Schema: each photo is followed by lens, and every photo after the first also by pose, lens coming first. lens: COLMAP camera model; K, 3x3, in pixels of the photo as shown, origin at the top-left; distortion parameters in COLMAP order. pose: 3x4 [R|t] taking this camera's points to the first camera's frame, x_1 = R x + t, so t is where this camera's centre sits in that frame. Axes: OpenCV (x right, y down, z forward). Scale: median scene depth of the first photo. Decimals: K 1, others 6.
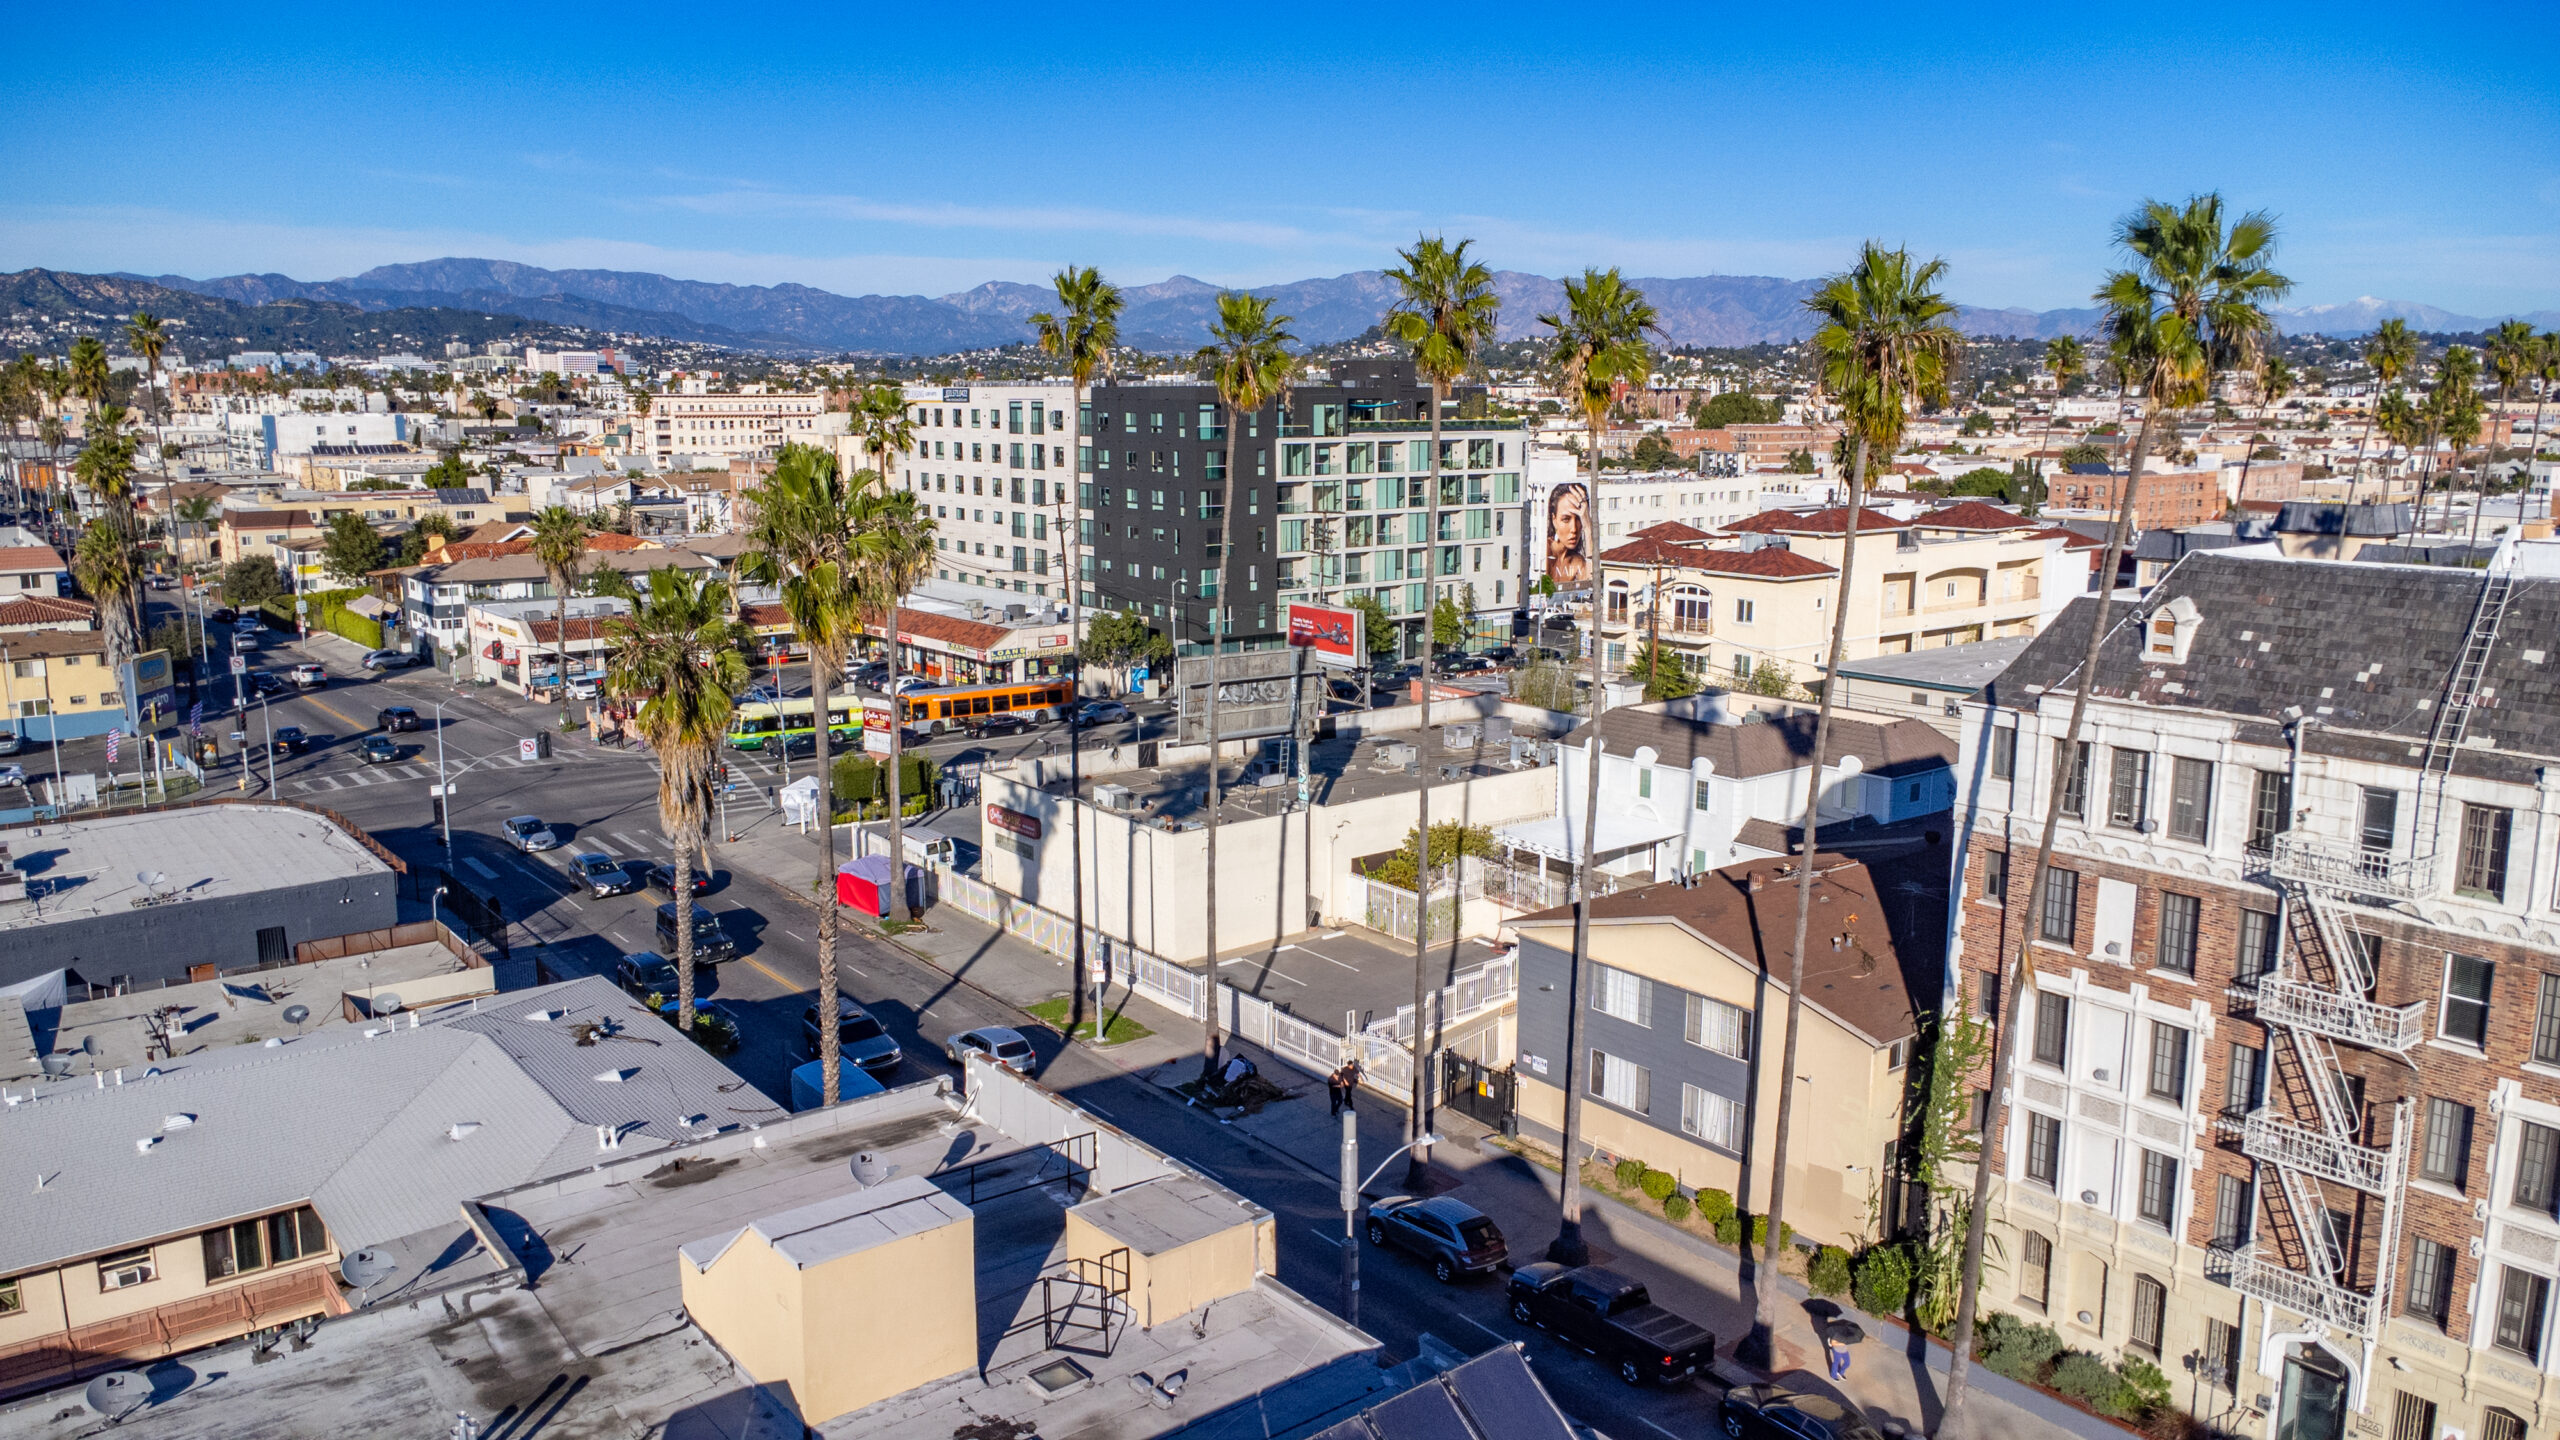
lens RADIAL K [[1850.8, 0, 1300.5], [0, 1850.8, 719.9], [0, 0, 1]] dist [0.021426, -0.021361]
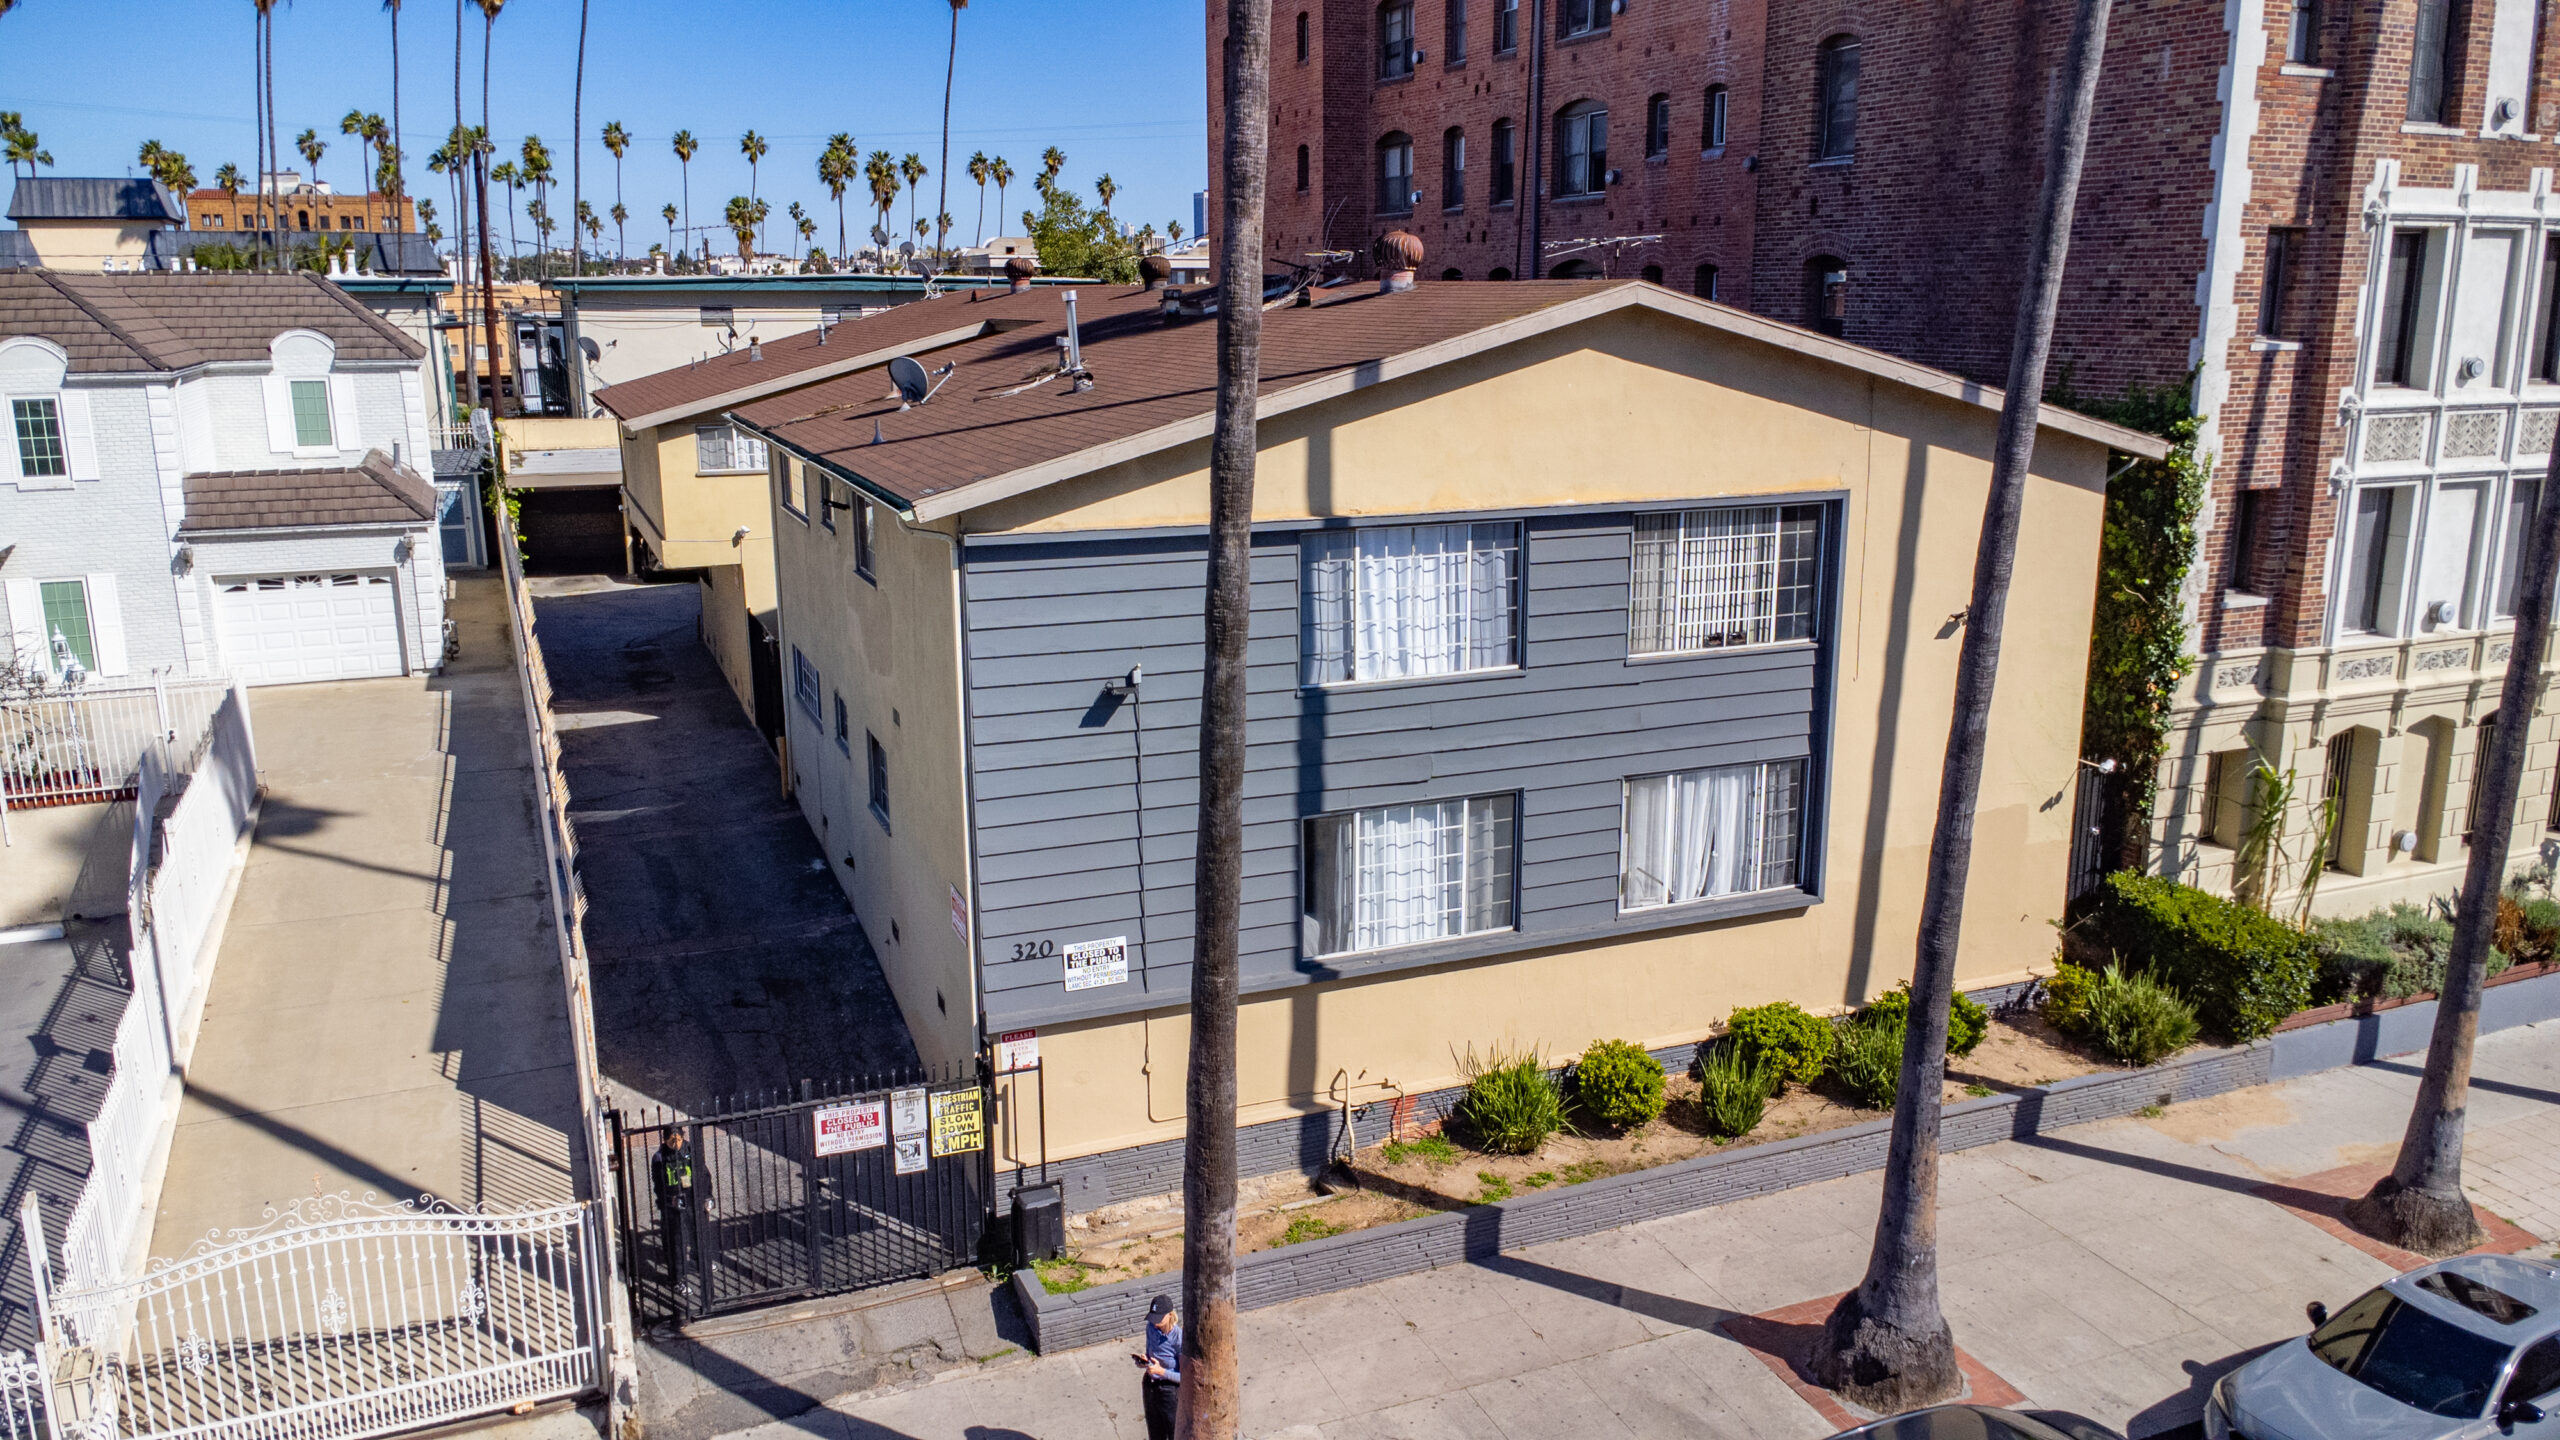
lens RADIAL K [[1850.8, 0, 1297.6], [0, 1850.8, 728.5], [0, 0, 1]] dist [0.021426, -0.021361]
pose [[0.261364, -0.221073, 0.939583, -0.172652], [0.174124, 0.968247, 0.179381, 0.135097], [-0.949405, 0.116720, 0.291559, 1.157046]]
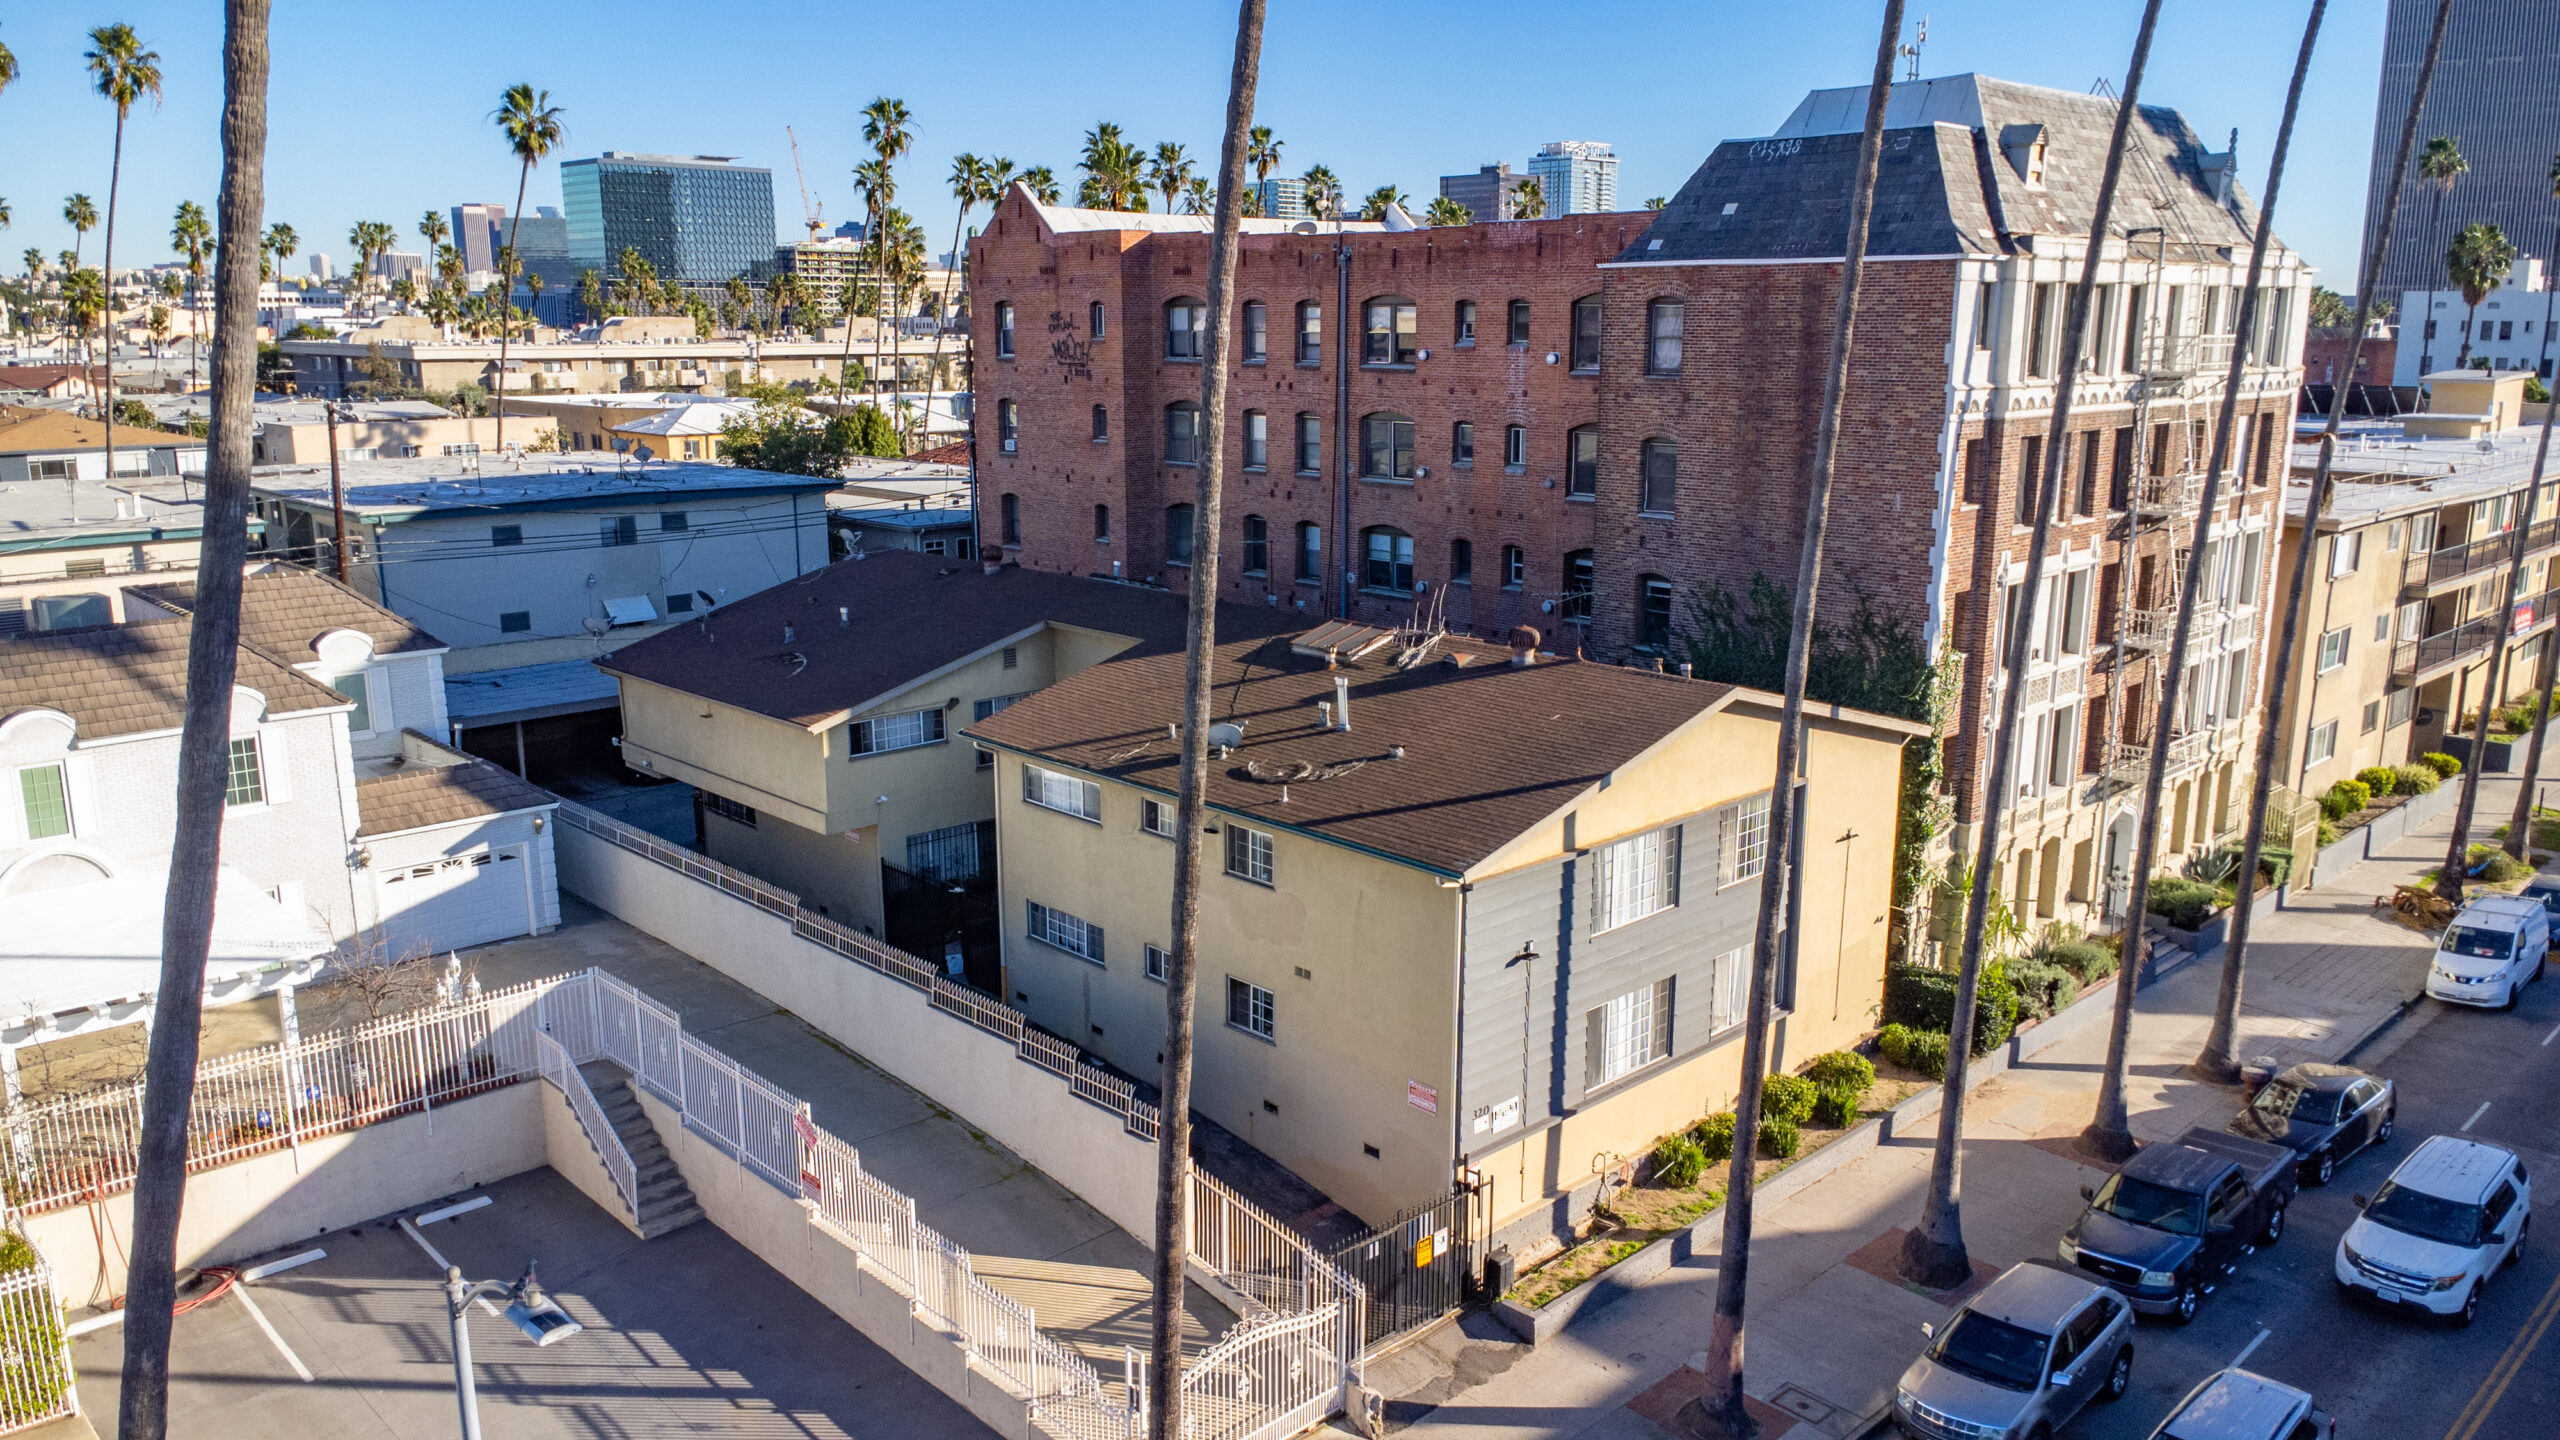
lens RADIAL K [[1850.8, 0, 1299.0], [0, 1850.8, 727.8], [0, 0, 1]] dist [0.021426, -0.021361]
pose [[-0.100651, -0.216689, 0.971038, -0.431638], [0.174745, 0.956973, 0.231663, -0.051550], [-0.979456, 0.193001, -0.058455, 1.399673]]
